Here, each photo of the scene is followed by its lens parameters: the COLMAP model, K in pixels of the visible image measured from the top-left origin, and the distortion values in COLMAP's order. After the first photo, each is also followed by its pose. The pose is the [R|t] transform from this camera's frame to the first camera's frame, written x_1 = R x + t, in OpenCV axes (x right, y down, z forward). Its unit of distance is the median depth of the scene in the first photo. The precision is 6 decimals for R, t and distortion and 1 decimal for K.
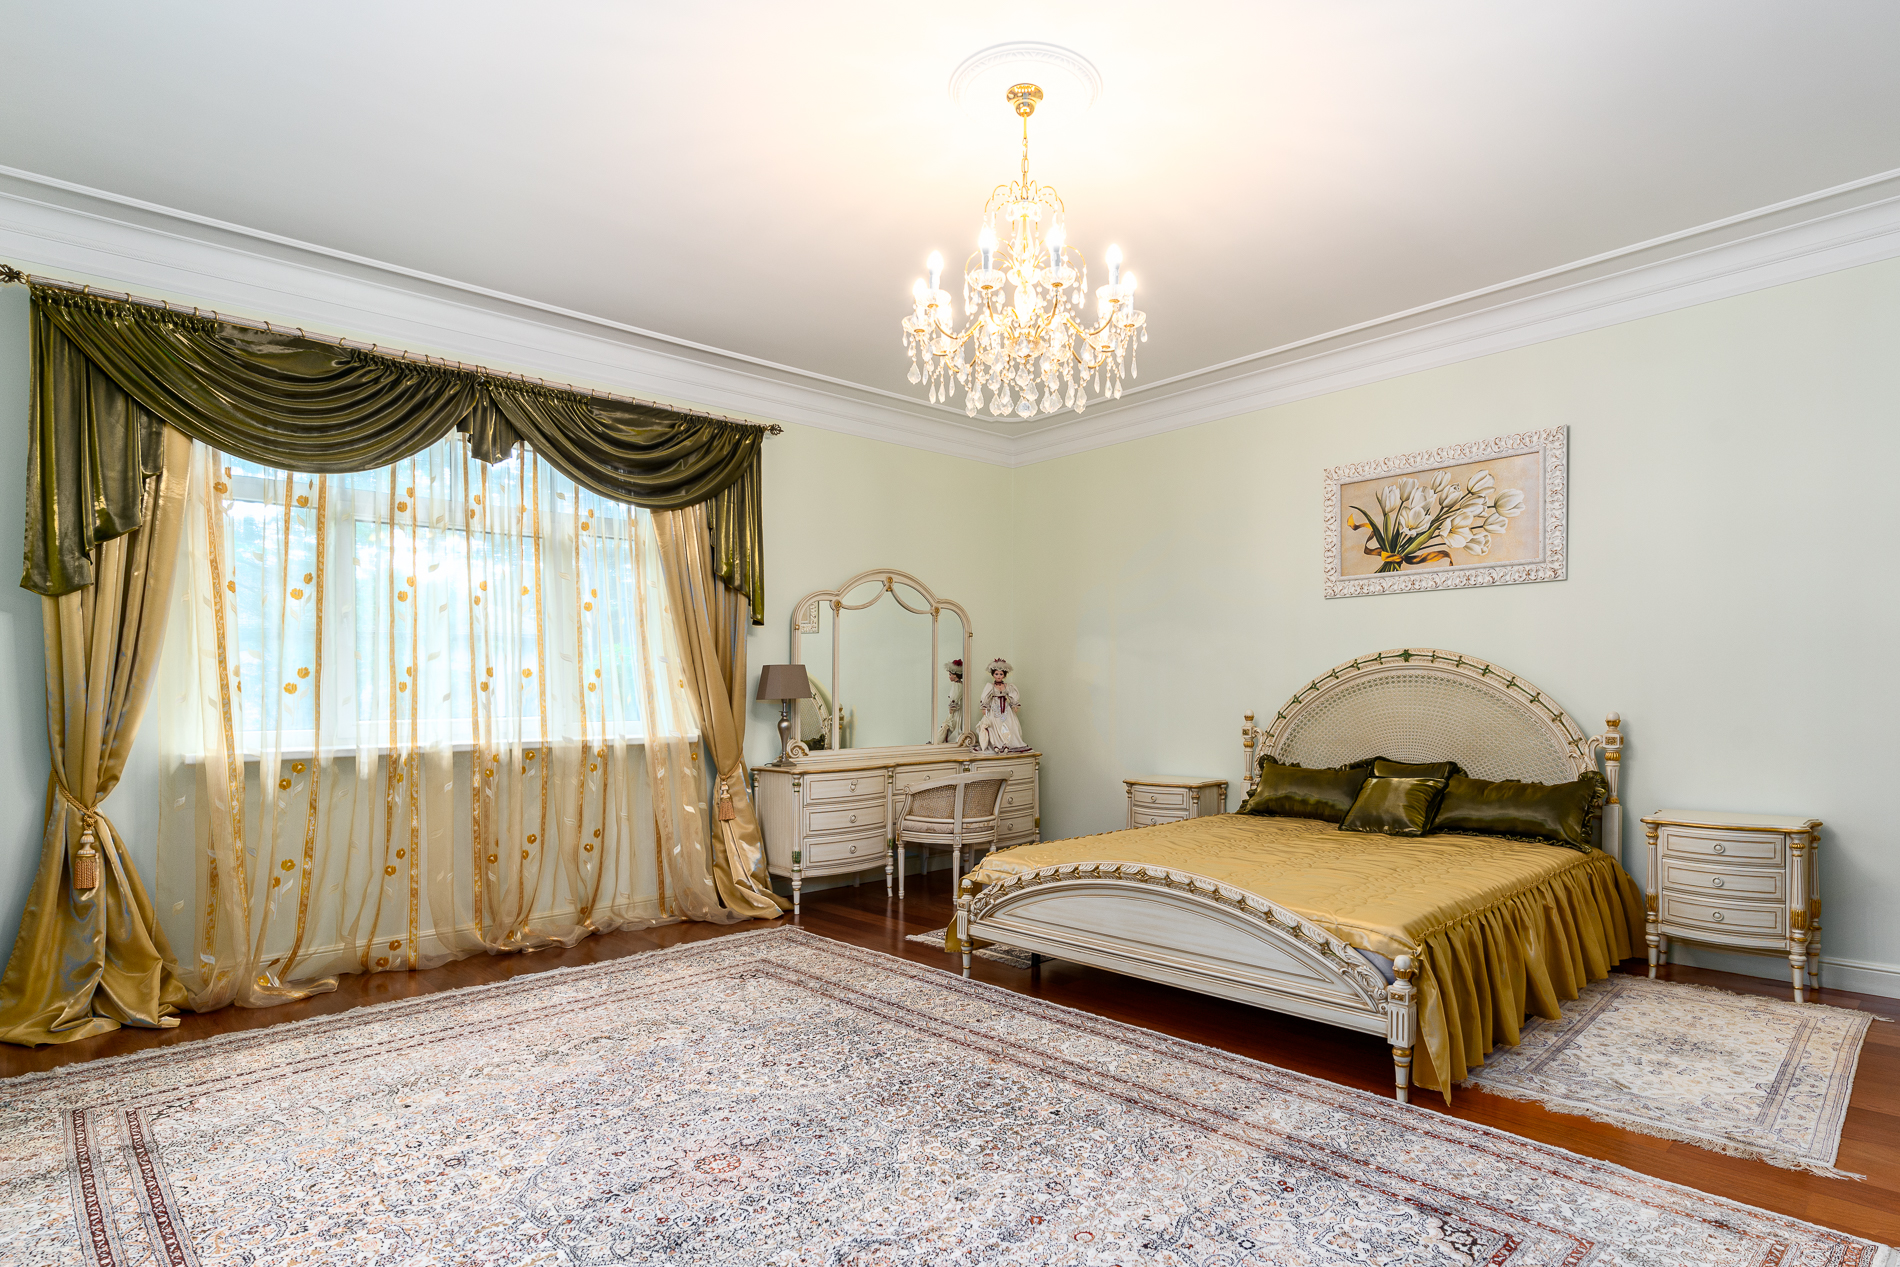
lens RADIAL K [[939.9, 0, 971.4], [0, 939.9, 691.1], [0, 0, 1]] dist [-0.000822, -0.000496]
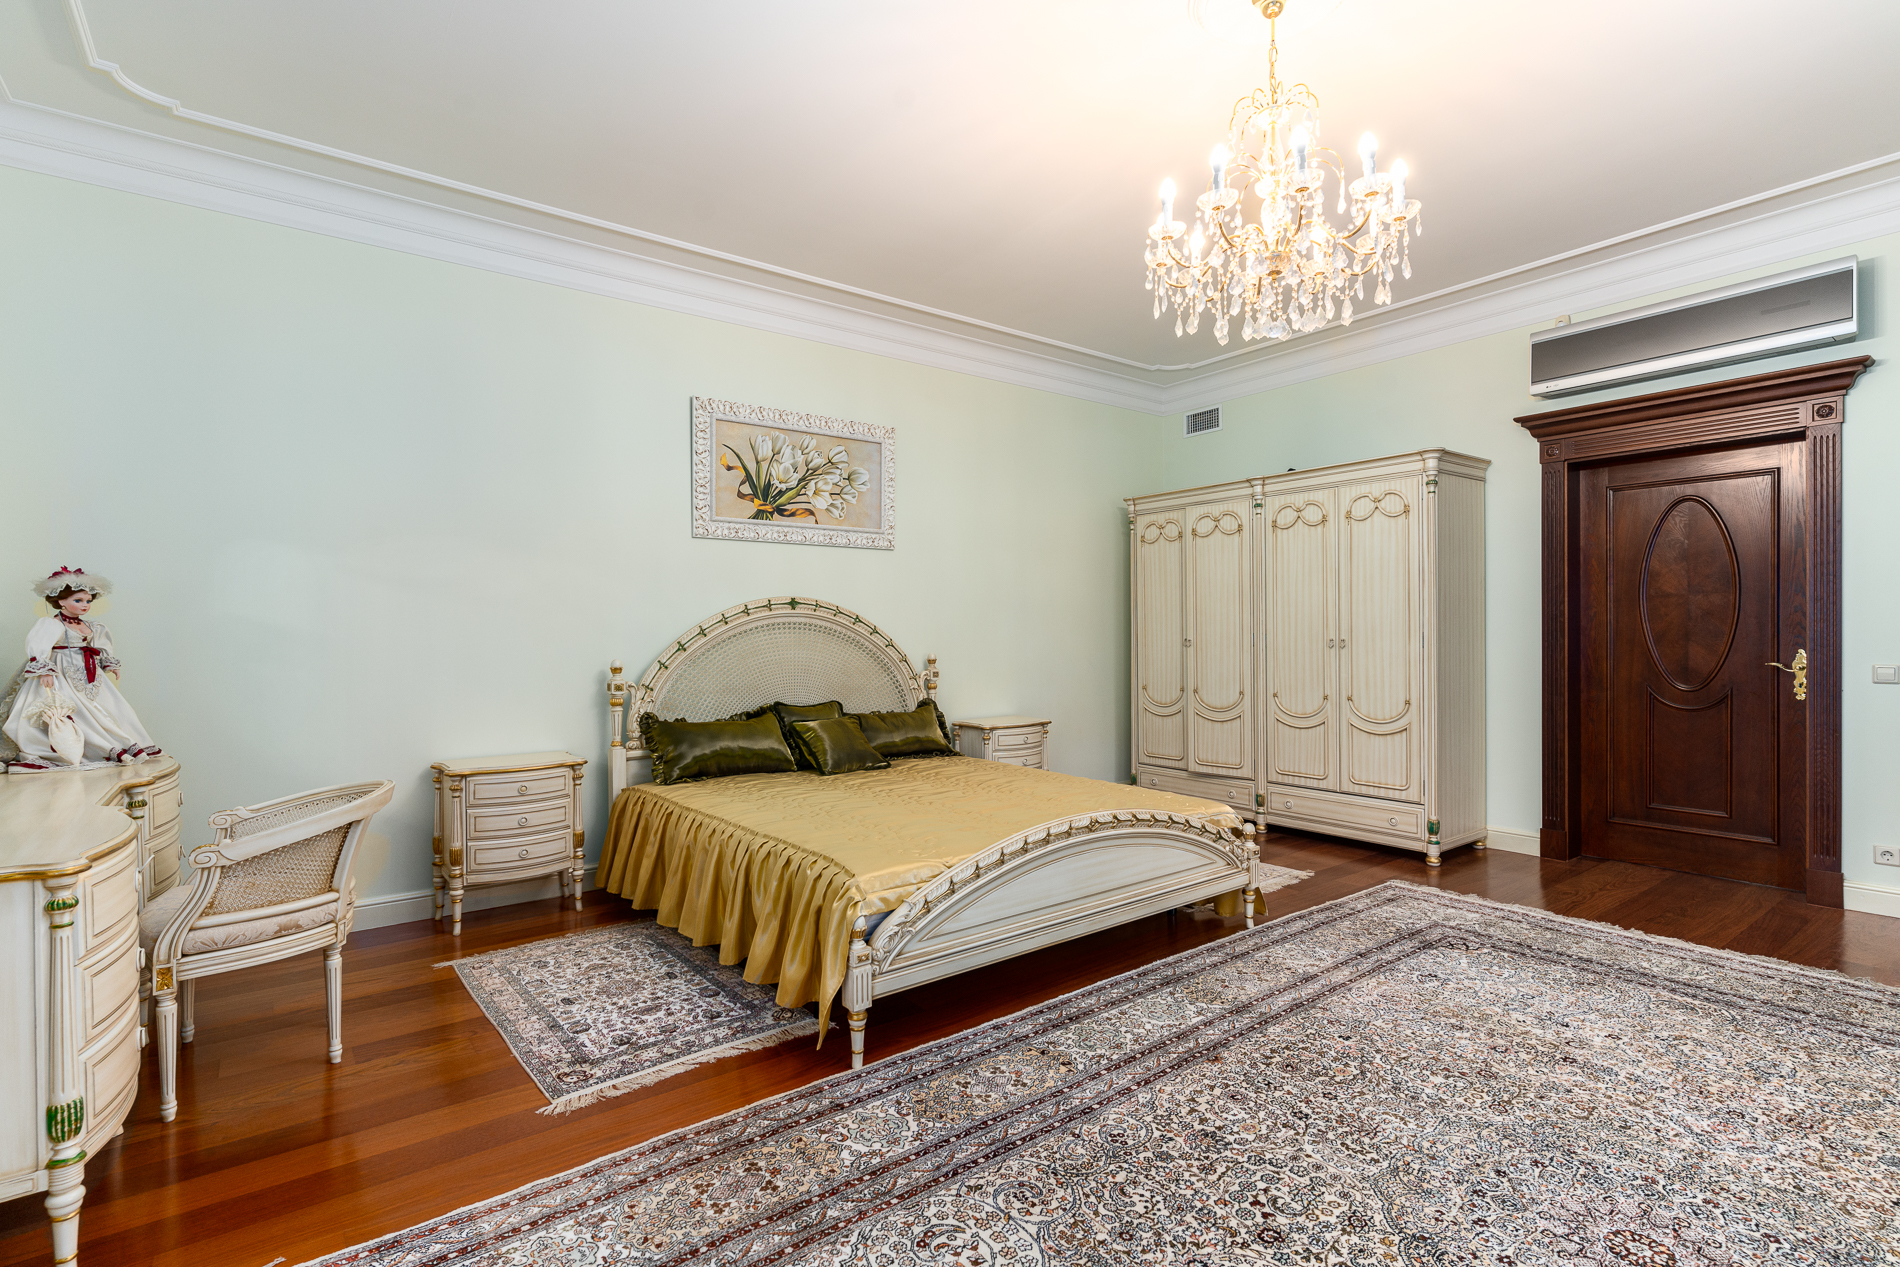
lens RADIAL K [[894.6, 0, 952.7], [0, 894.6, 643.3], [0, 0, 1]] dist [0.001229, -0.000782]
pose [[0.129329, -0.000860, 0.991601, -0.503596], [0.003308, 0.999994, 0.000436, 0.006796], [-0.991596, 0.003224, 0.129331, 0.694931]]
